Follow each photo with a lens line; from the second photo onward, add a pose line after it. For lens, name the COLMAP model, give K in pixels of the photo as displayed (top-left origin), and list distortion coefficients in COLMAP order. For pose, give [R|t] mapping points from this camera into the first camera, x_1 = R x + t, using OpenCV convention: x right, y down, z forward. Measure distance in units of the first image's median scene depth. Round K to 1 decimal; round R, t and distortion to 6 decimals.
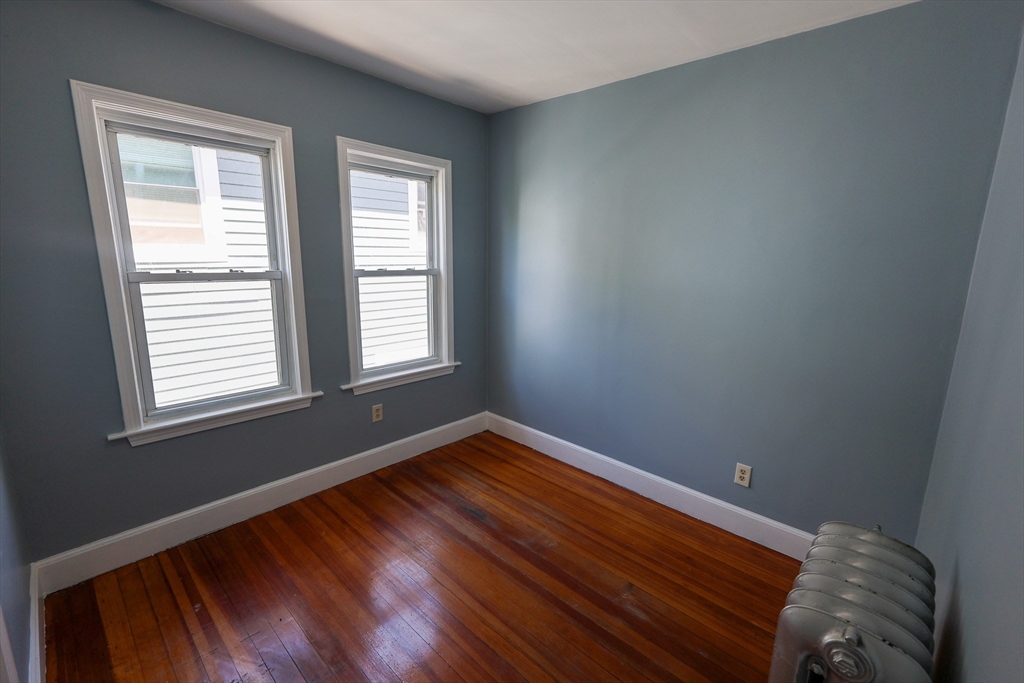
lens RADIAL K [[442.9, 0, 517.5], [0, 442.9, 340.4], [0, 0, 1]] dist [0.003002, 0.000116]
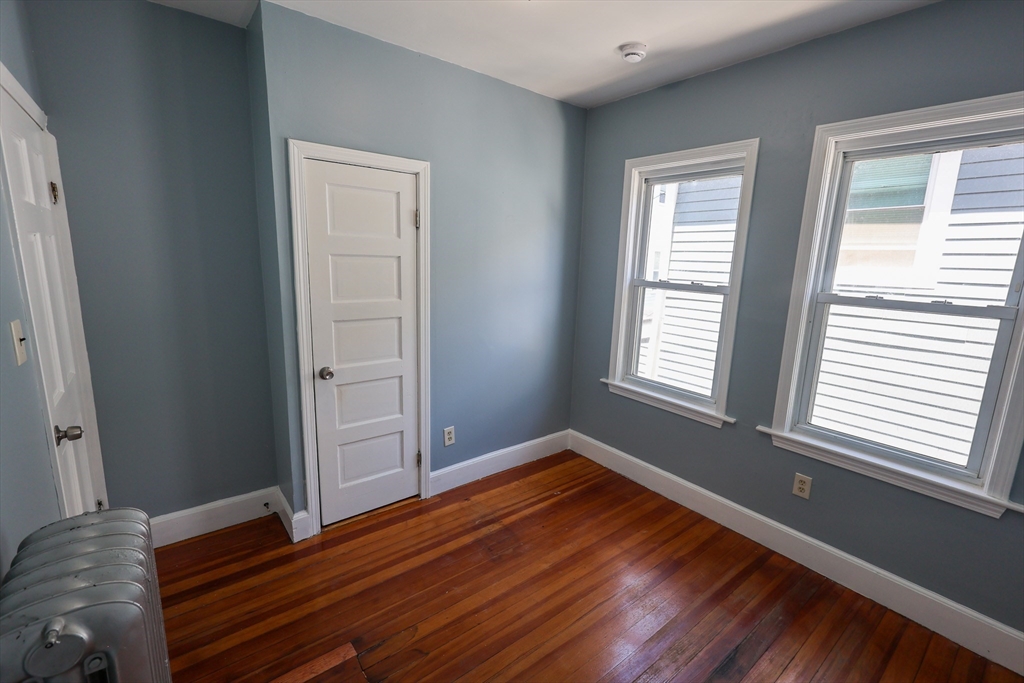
lens RADIAL K [[442.9, 0, 517.5], [0, 442.9, 340.4], [0, 0, 1]] dist [0.003002, 0.000116]
pose [[-0.152195, 0.157286, -0.975755, 0.485085], [-0.229256, 0.954711, 0.189653, -0.109604], [0.961394, 0.252562, -0.109243, 0.617054]]
